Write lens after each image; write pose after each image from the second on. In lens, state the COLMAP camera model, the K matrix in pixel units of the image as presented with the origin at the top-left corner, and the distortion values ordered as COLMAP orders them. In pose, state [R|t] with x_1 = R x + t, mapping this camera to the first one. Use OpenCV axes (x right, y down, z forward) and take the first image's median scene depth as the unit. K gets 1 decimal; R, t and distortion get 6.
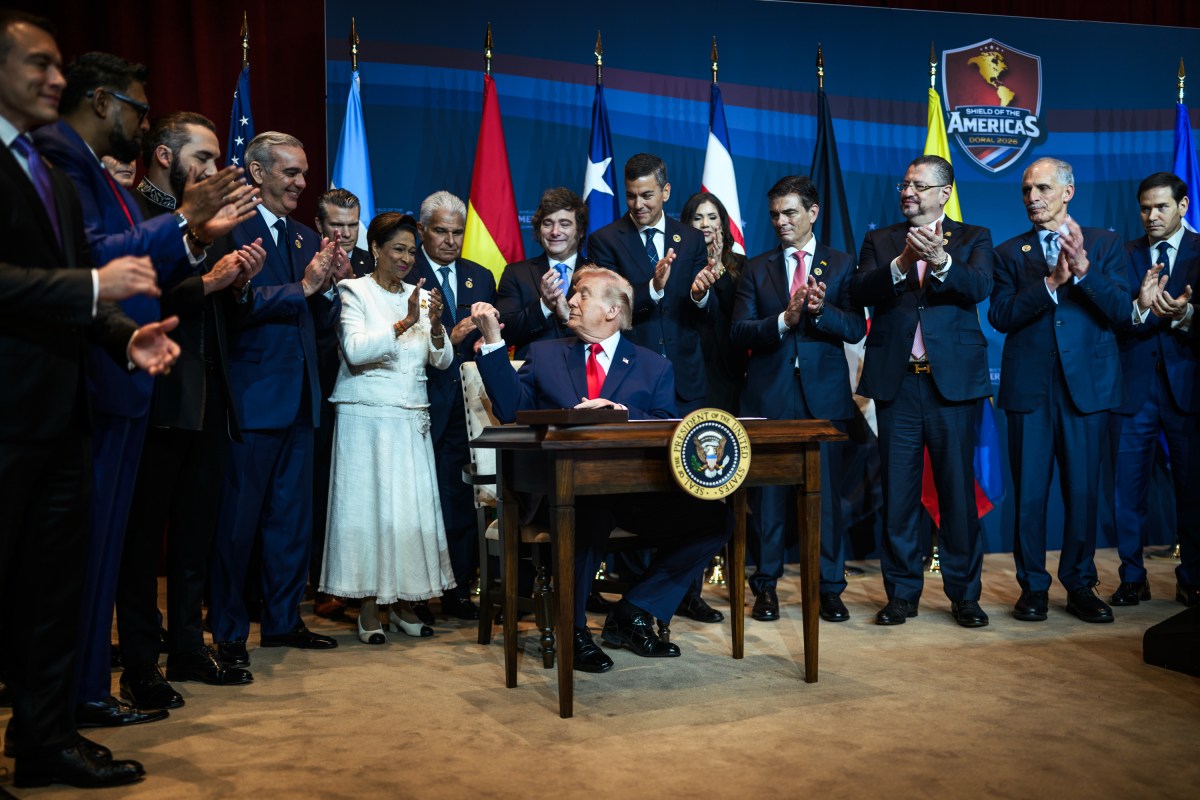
lens RADIAL K [[1143.2, 0, 608.6], [0, 1143.2, 401.7], [0, 0, 1]] dist [-0.003968, 0.000000]
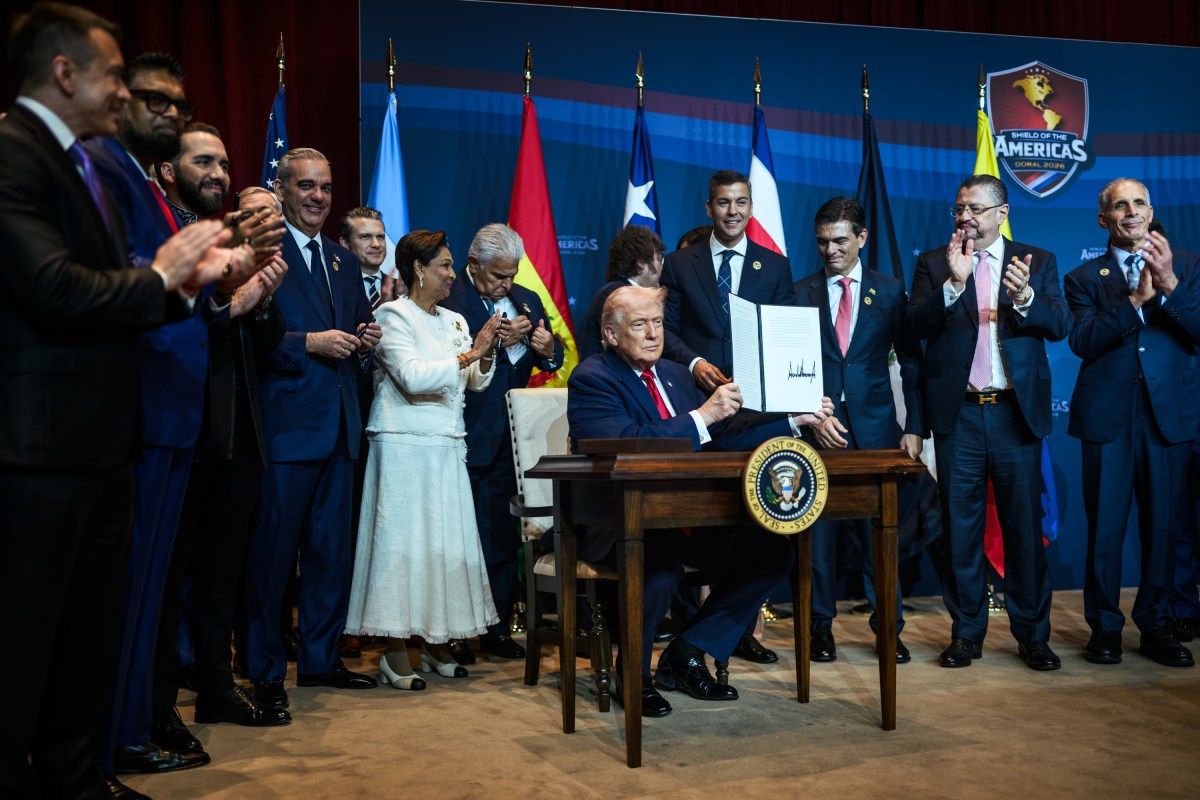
lens RADIAL K [[1143.2, 0, 592.8], [0, 1143.2, 401.5], [0, 0, 1]] dist [-0.003968, 0.000000]
pose [[0.999848, 0.002207, -0.017279, -0.036968], [-0.002709, 0.999573, -0.029098, 0.002973], [0.017208, 0.029140, 0.999427, 0.037174]]
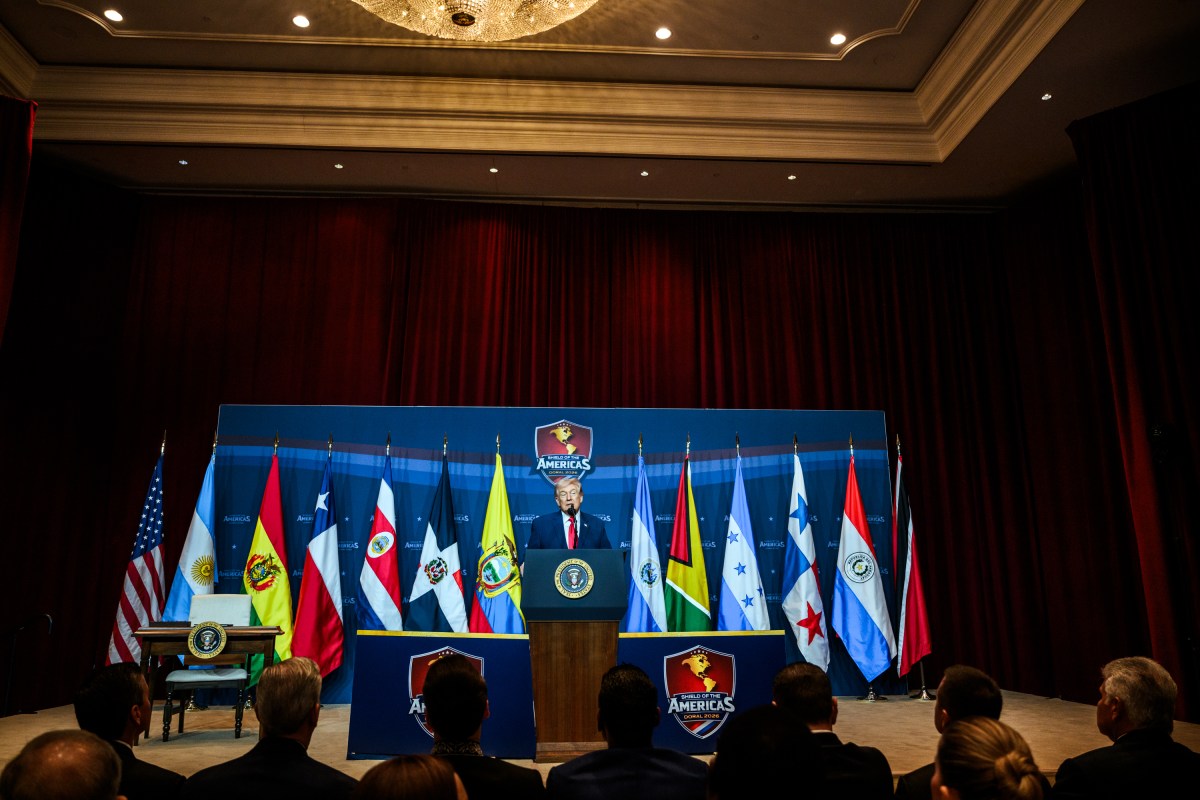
lens RADIAL K [[874.3, 0, 605.0], [0, 874.3, 394.8], [0, 0, 1]] dist [-0.006602, 0.009587]
pose [[0.989428, -0.023402, -0.143125, 0.857034], [-0.009374, 0.974512, -0.224139, -0.039862], [0.144723, 0.223111, 0.963990, -0.588537]]
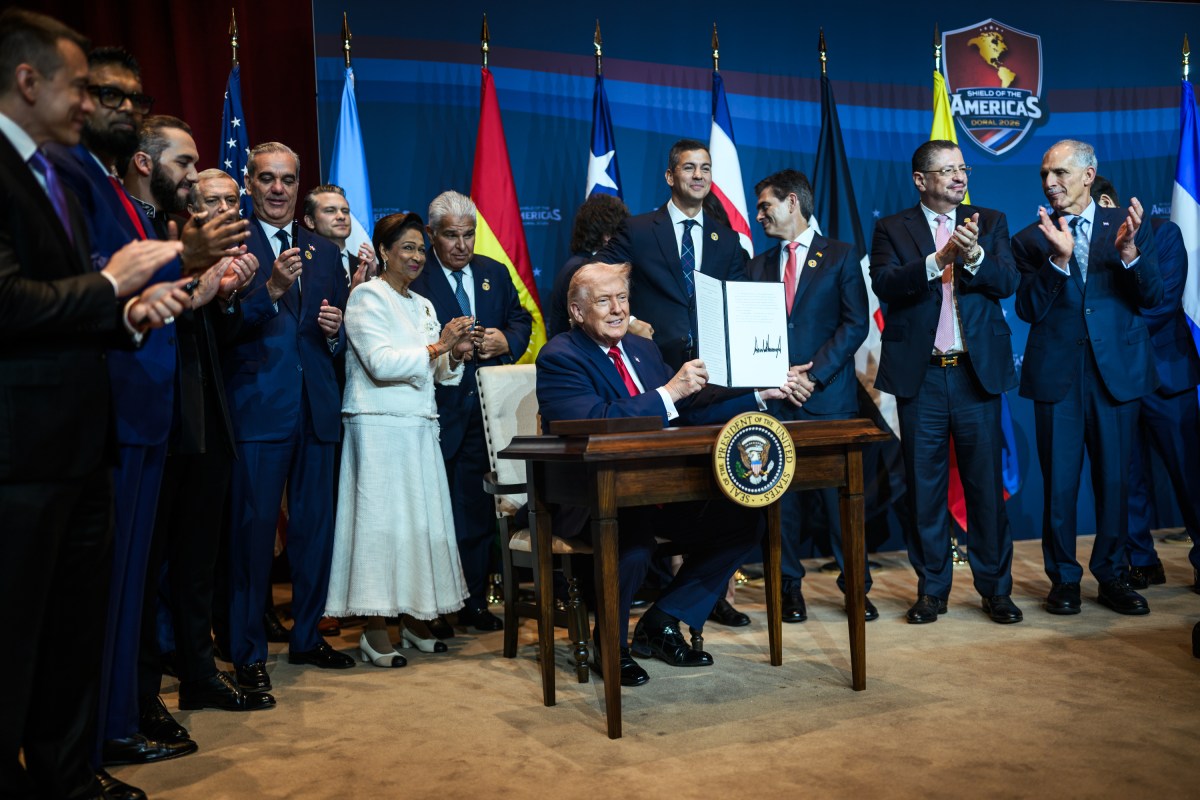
lens RADIAL K [[1143.2, 0, 599.7], [0, 1143.2, 406.0], [0, 0, 1]] dist [-0.003968, 0.000000]
pose [[0.999414, -0.029211, 0.017865, -0.039389], [0.028972, 0.999490, 0.013449, -0.011109], [-0.018249, -0.012924, 0.999750, 0.027444]]
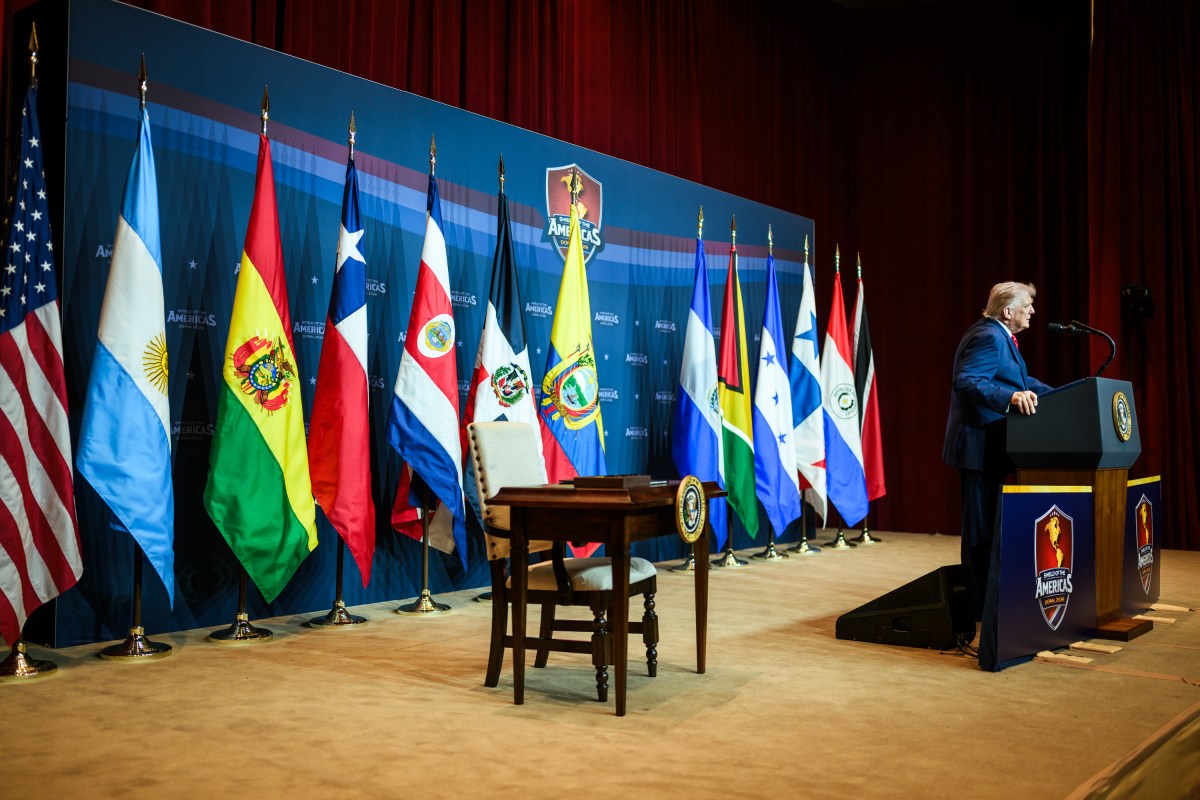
lens RADIAL K [[1144.5, 0, 601.0], [0, 1144.5, 395.1], [0, 0, 1]] dist [0.004847, 0.000000]
pose [[0.778965, 0.044302, 0.625500, -0.584481], [-0.027497, 0.998955, -0.036509, -0.025083], [-0.626464, 0.011240, 0.779369, 0.003153]]
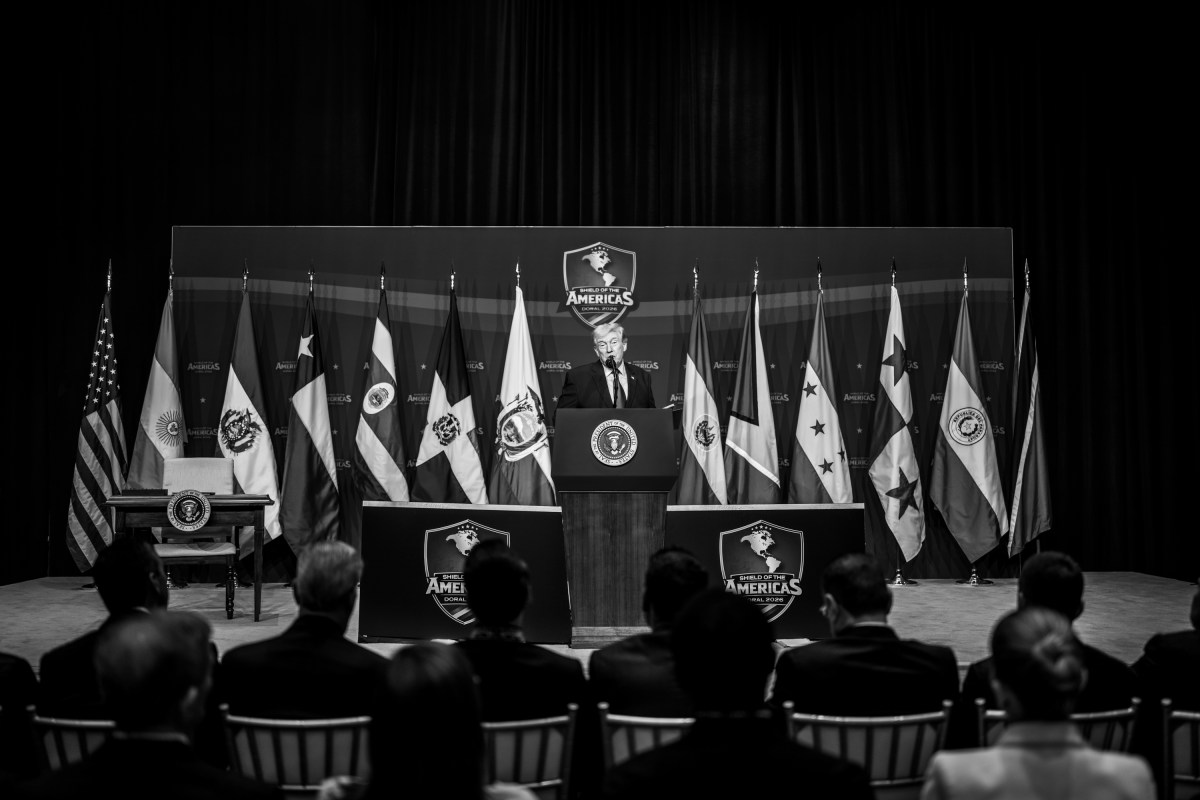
lens RADIAL K [[1144.5, 0, 597.9], [0, 1144.5, 406.4], [0, 0, 1]] dist [0.004847, 0.000000]
pose [[0.981421, 0.004738, -0.191811, 0.873009], [-0.012643, 0.999119, -0.040009, -0.051553], [0.191452, 0.041691, 0.980616, -0.687016]]
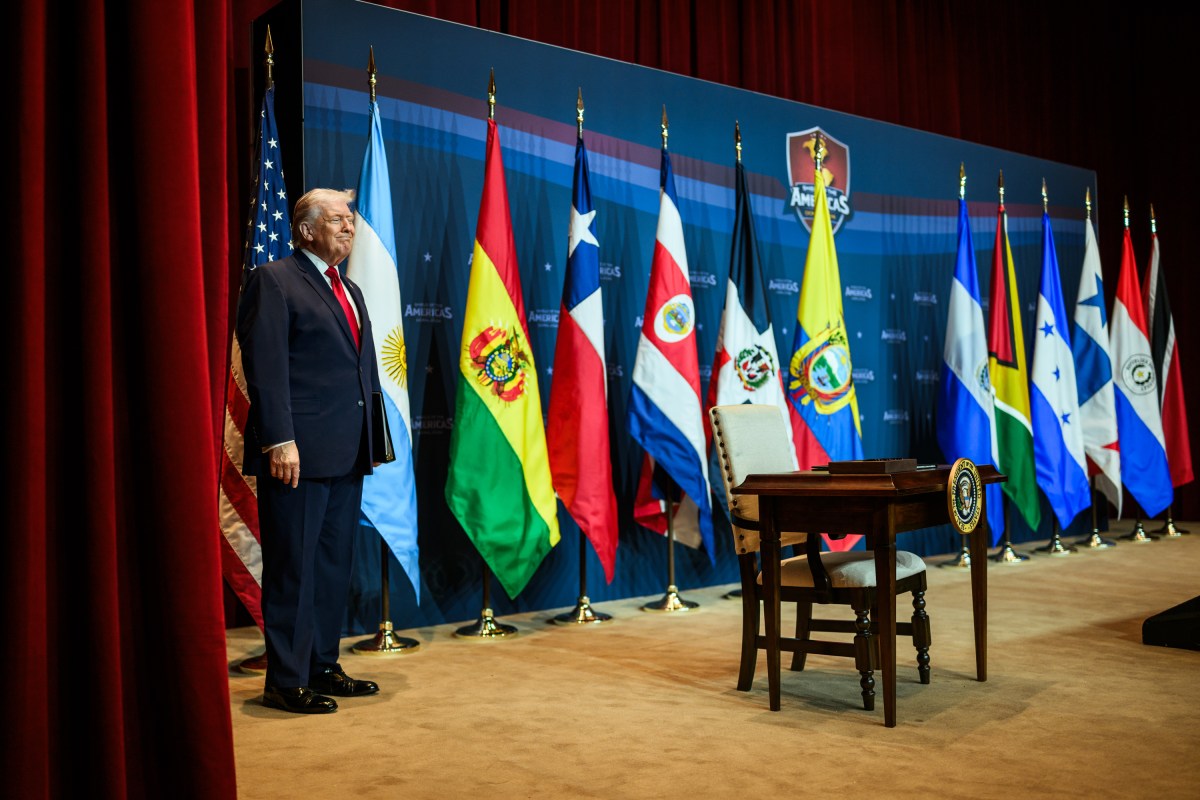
lens RADIAL K [[1182.7, 0, 578.8], [0, 1182.7, 402.8], [0, 0, 1]] dist [0.004062, 0.000000]
pose [[0.901295, 0.009185, 0.433109, -0.560709], [-0.000623, 0.999802, -0.019906, -0.018424], [-0.433206, 0.017671, 0.901122, 0.035791]]
